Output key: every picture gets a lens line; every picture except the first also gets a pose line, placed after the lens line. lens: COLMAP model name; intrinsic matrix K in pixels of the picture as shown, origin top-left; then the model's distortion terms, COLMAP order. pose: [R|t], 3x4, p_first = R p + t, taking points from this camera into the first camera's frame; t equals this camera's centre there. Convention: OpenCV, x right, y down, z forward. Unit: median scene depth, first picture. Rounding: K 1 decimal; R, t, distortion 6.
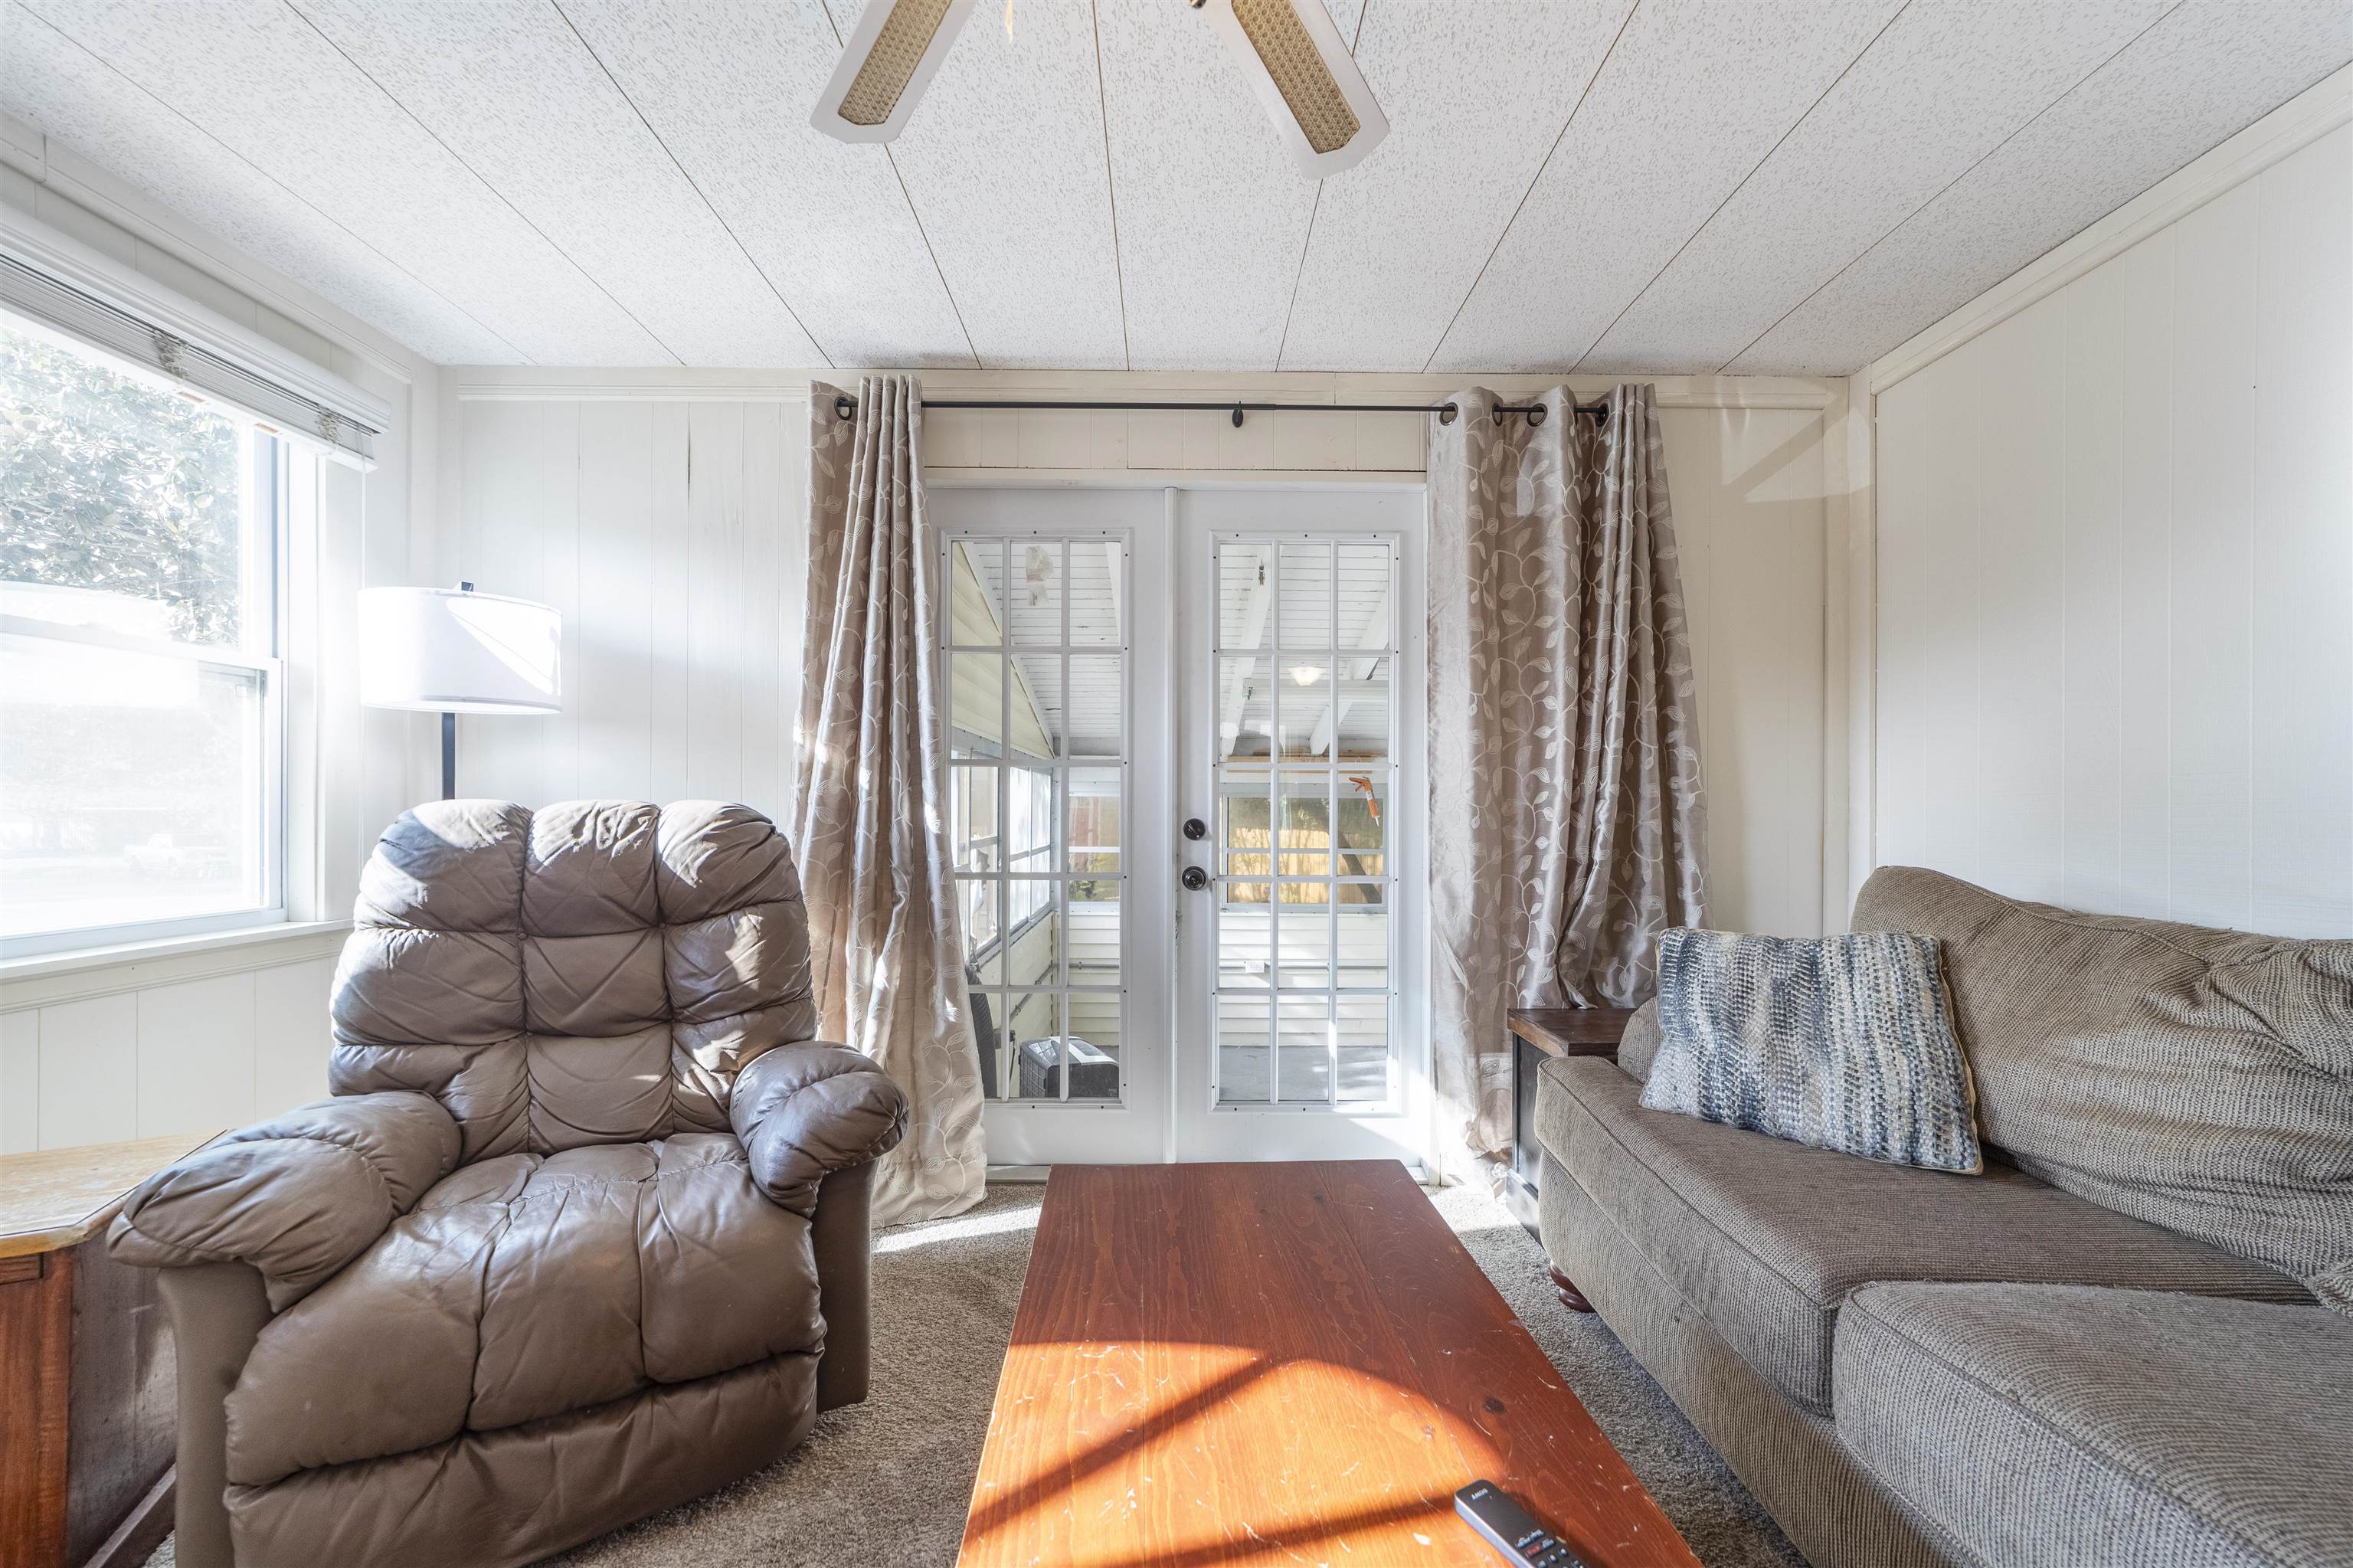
lens RADIAL K [[923.2, 0, 1173.8], [0, 923.2, 809.5], [0, 0, 1]] dist [-0.017638, 0.010088]
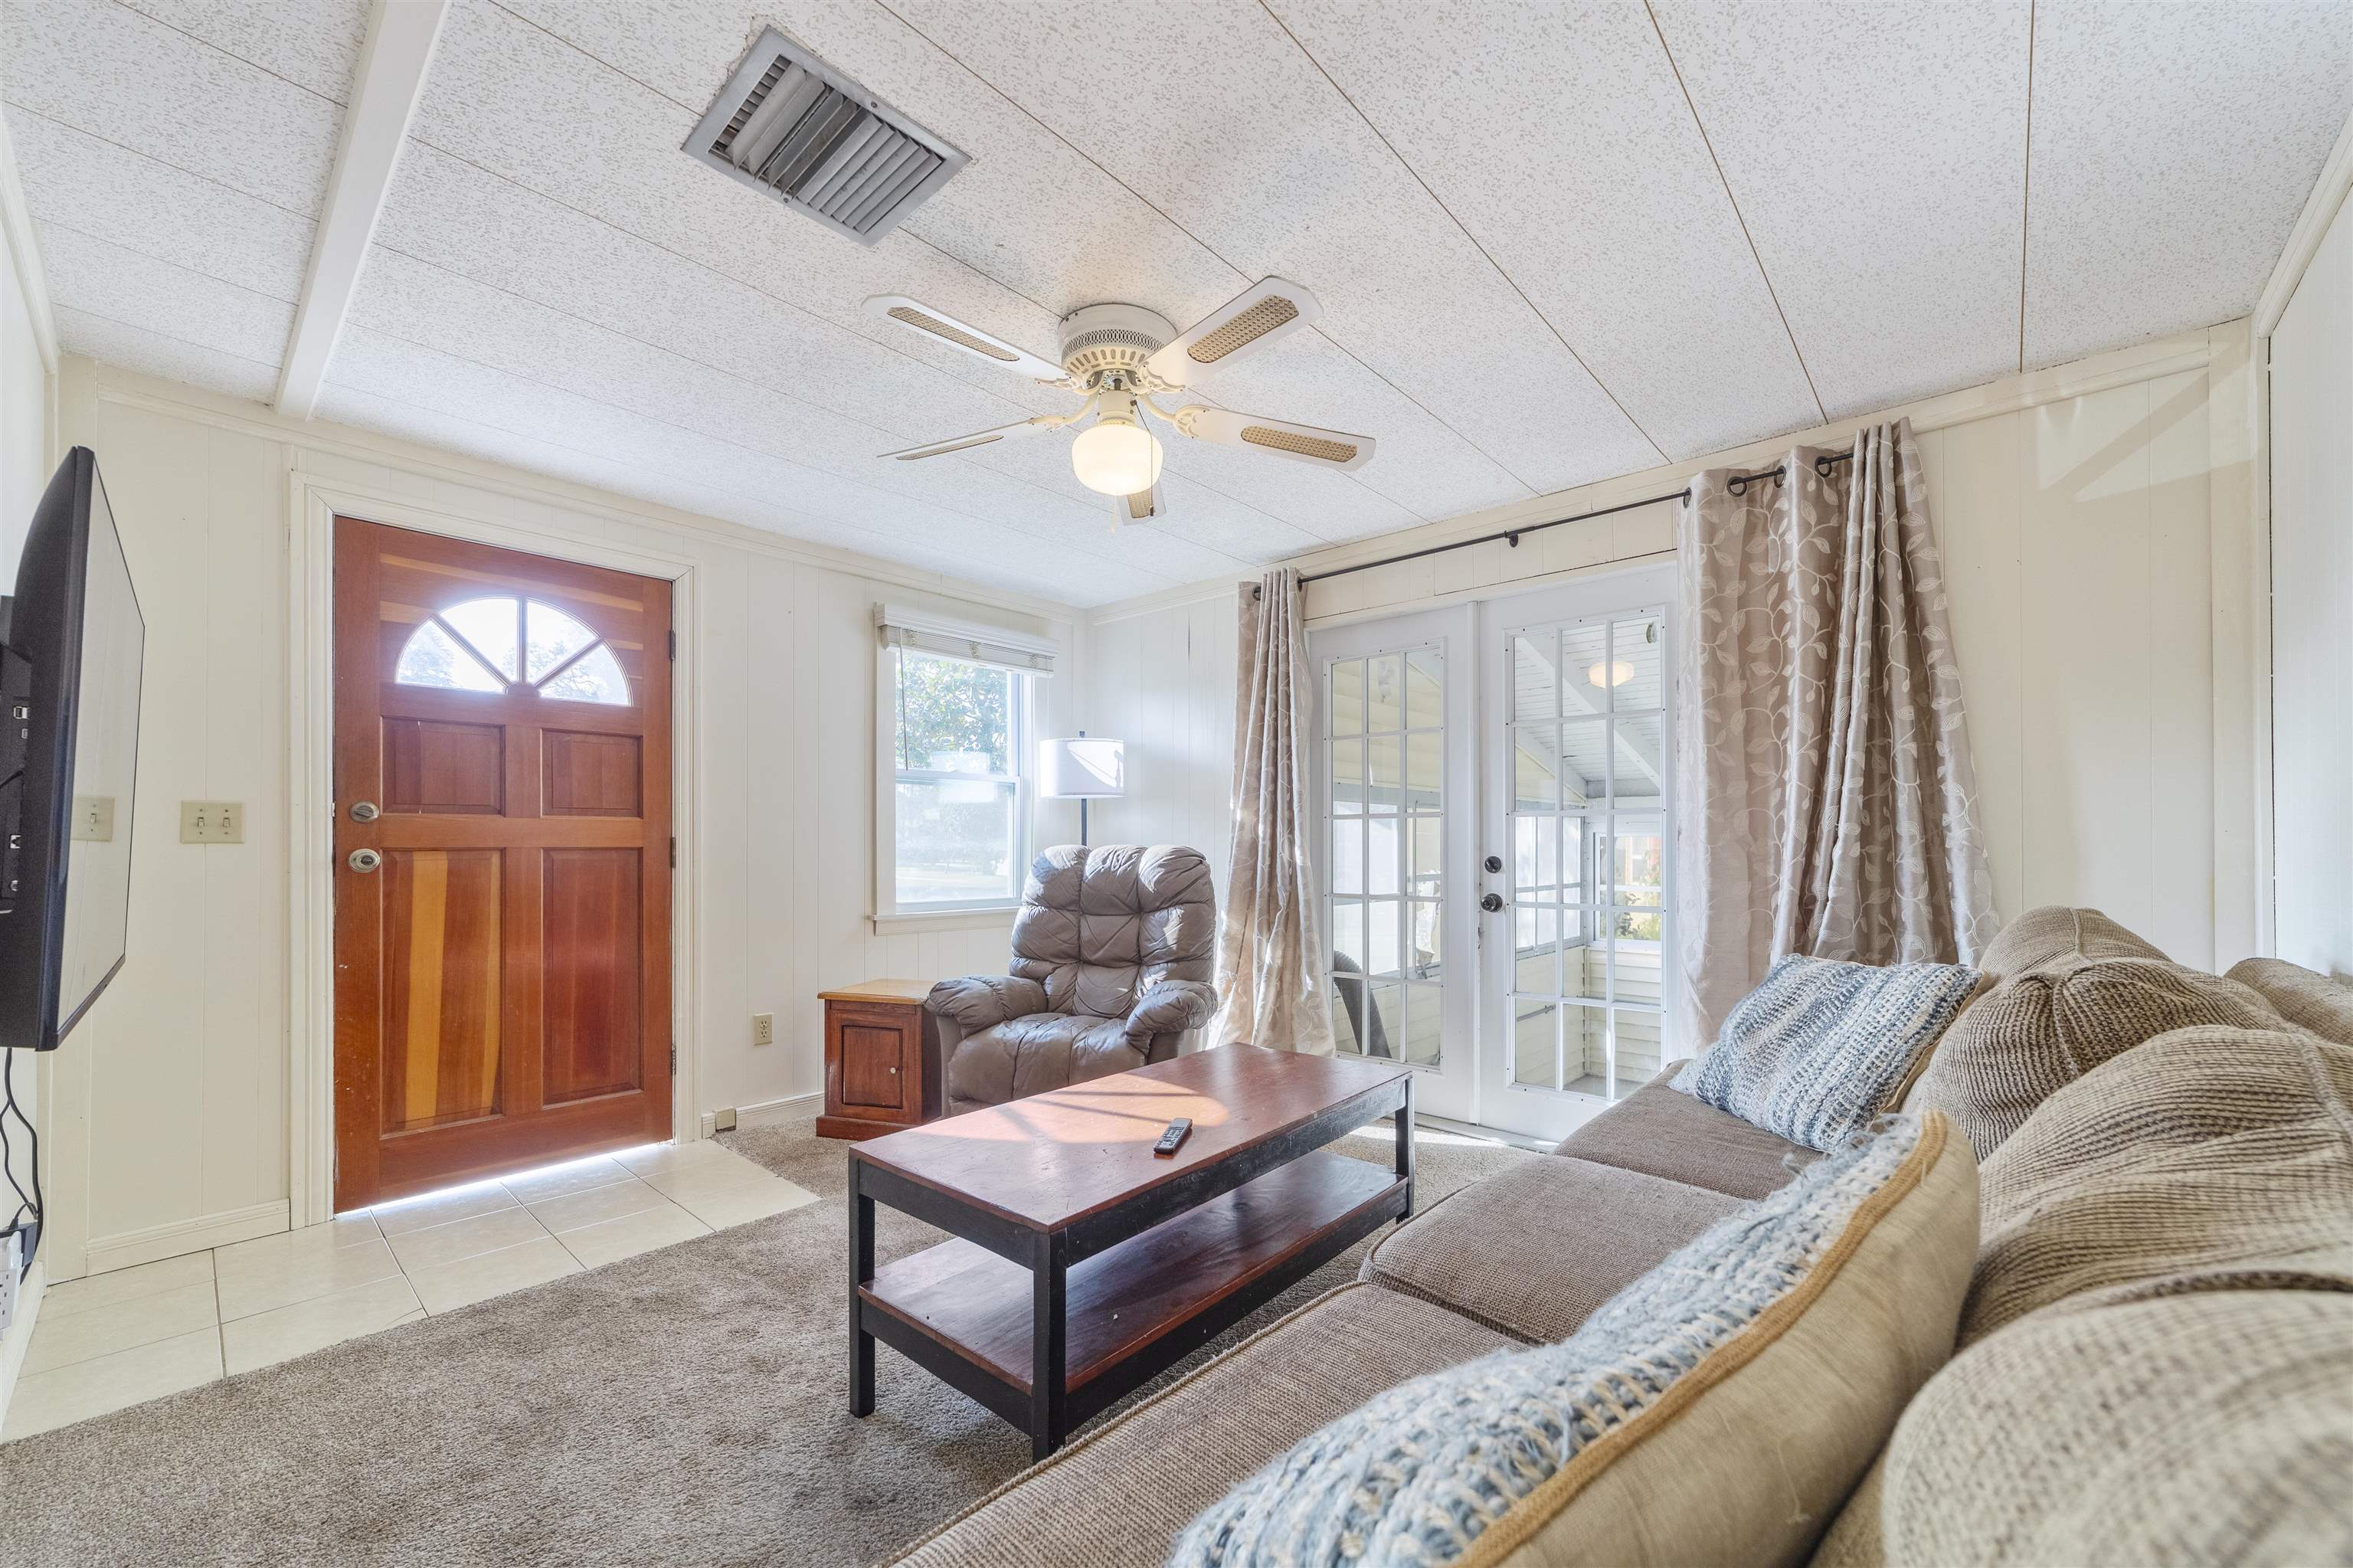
lens RADIAL K [[937.4, 0, 1166.5], [0, 937.4, 846.2], [0, 0, 1]] dist [-0.001816, -0.000033]
pose [[0.730367, -0.004675, -0.683039, 0.636726], [0.002063, 0.999987, -0.004638, 0.001132], [0.683052, 0.001978, 0.730367, -0.282514]]
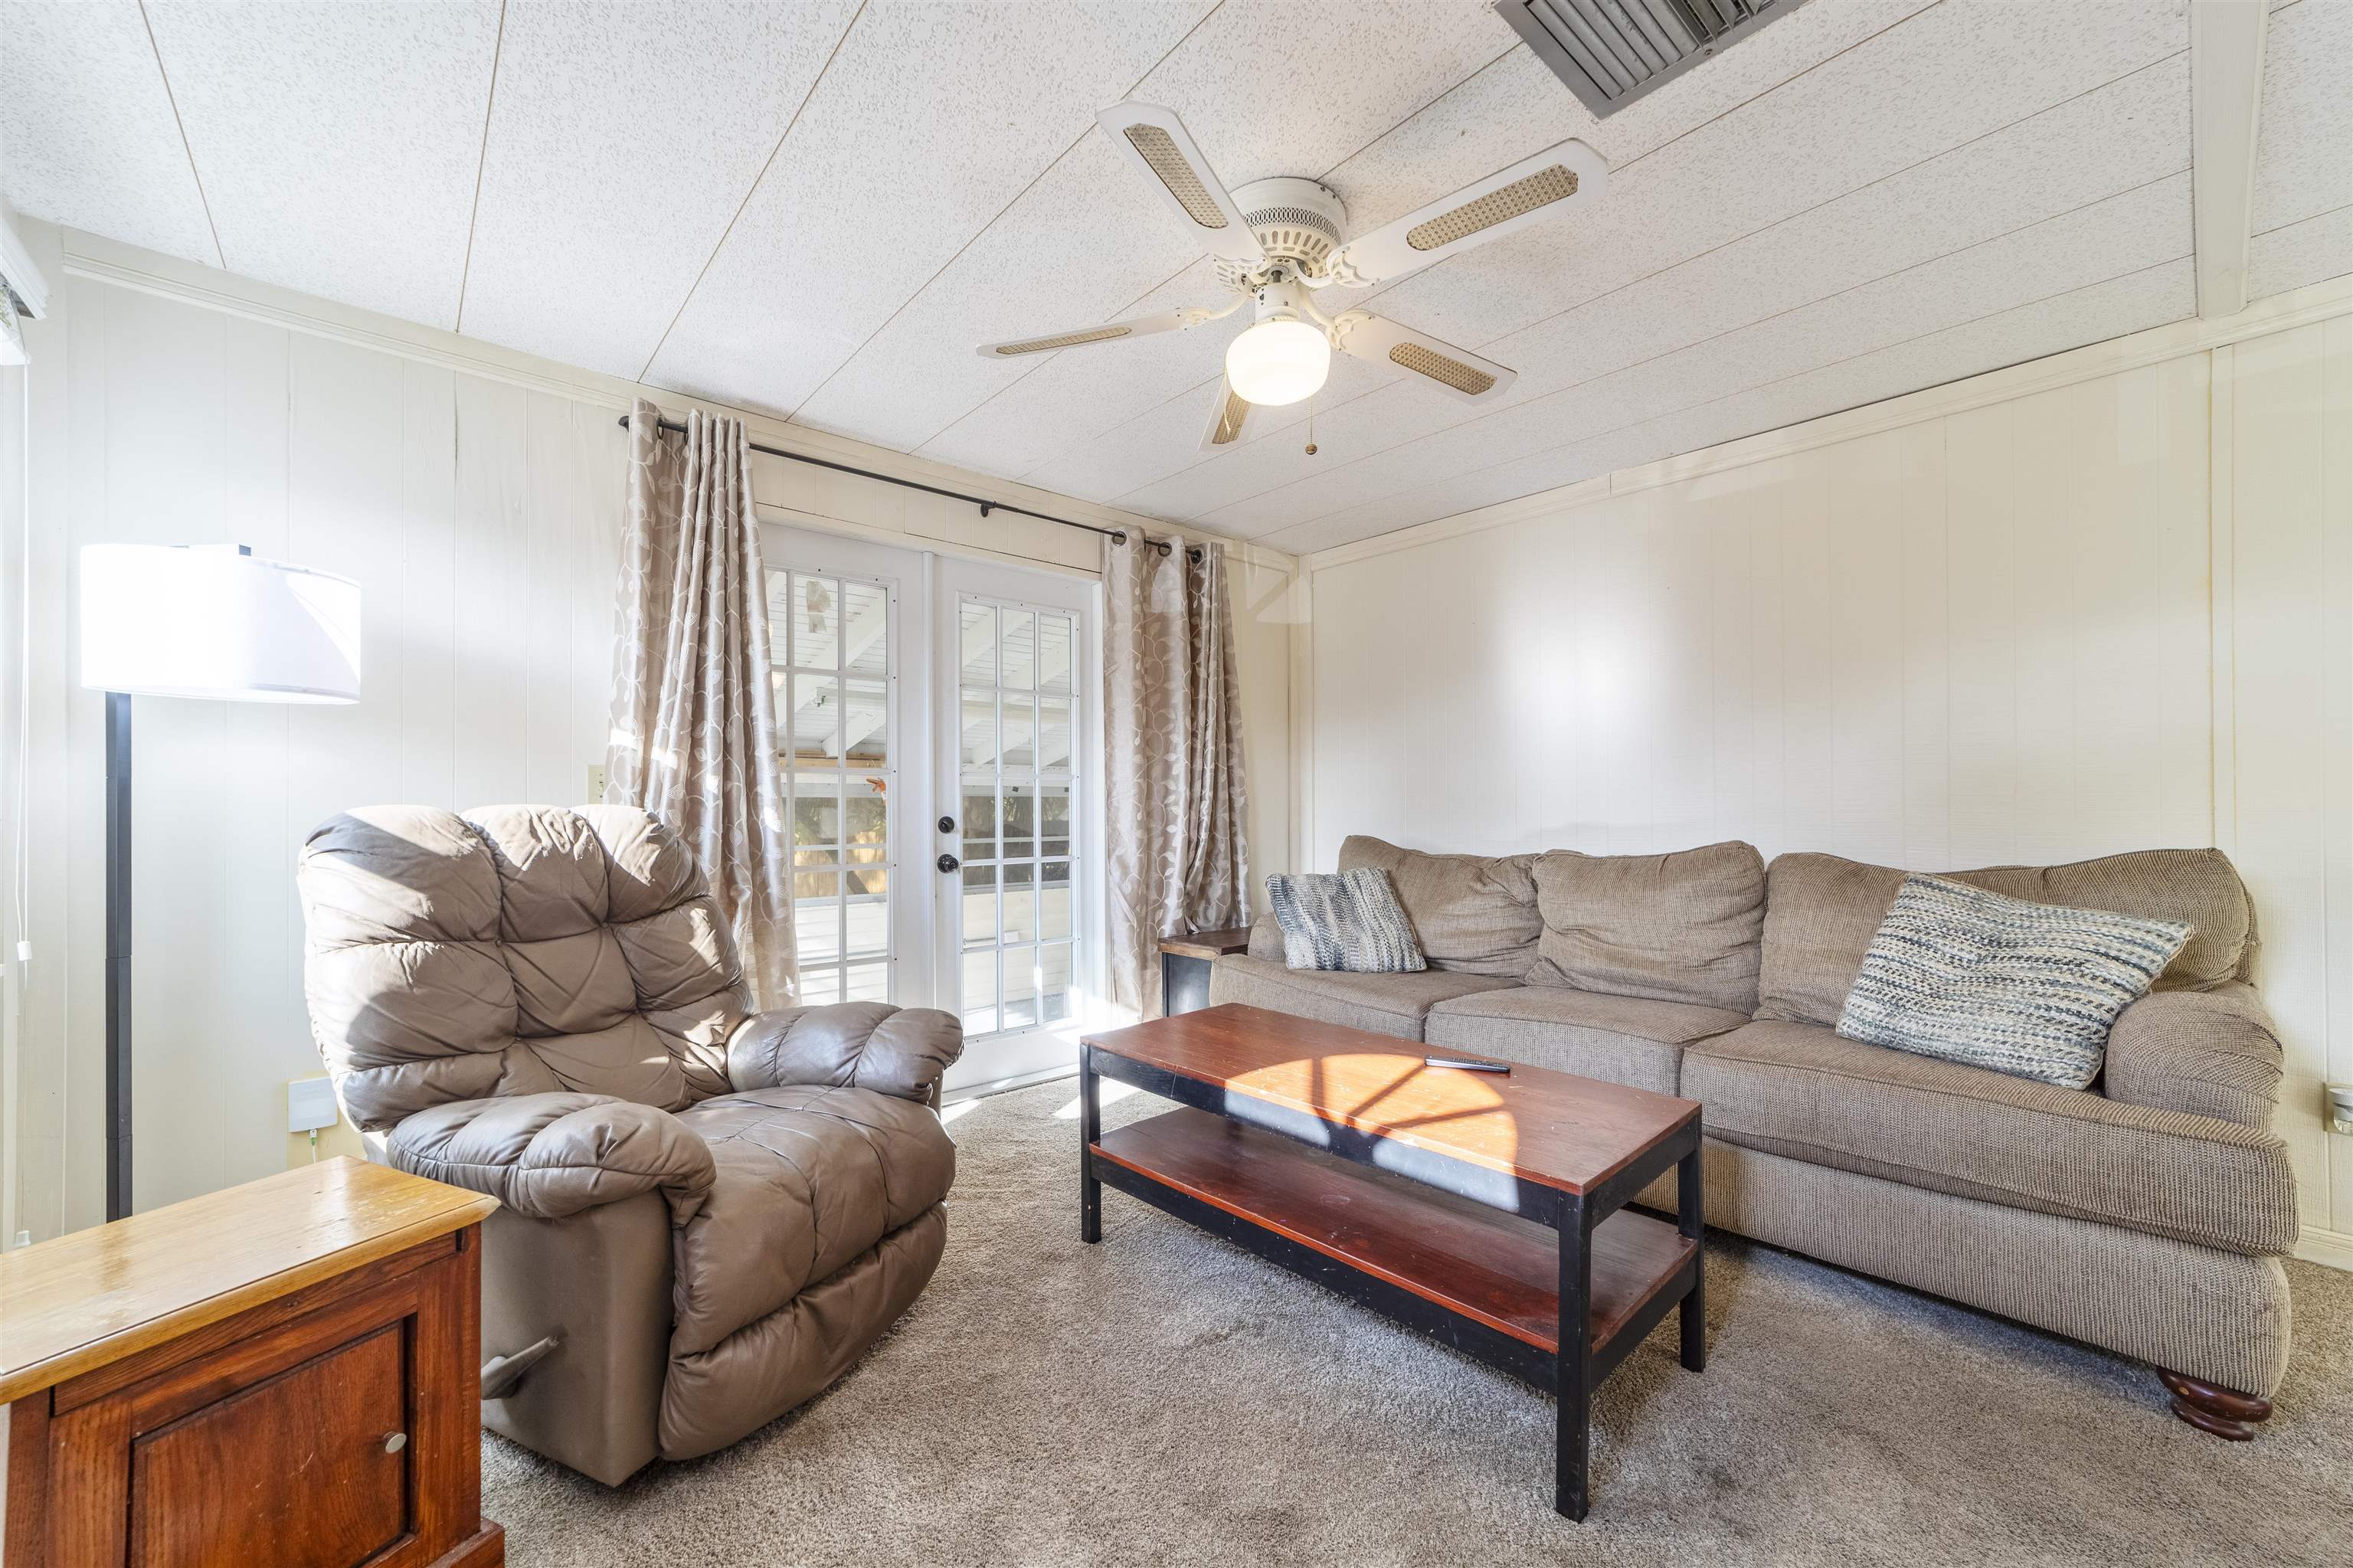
lens RADIAL K [[923.2, 0, 1173.8], [0, 923.2, 809.5], [0, 0, 1]] dist [-0.017638, 0.010088]
pose [[0.754627, -0.009352, 0.656087, -0.626916], [0.007818, 0.999956, 0.005261, -0.004483], [-0.656107, 0.001160, 0.754667, -0.173675]]
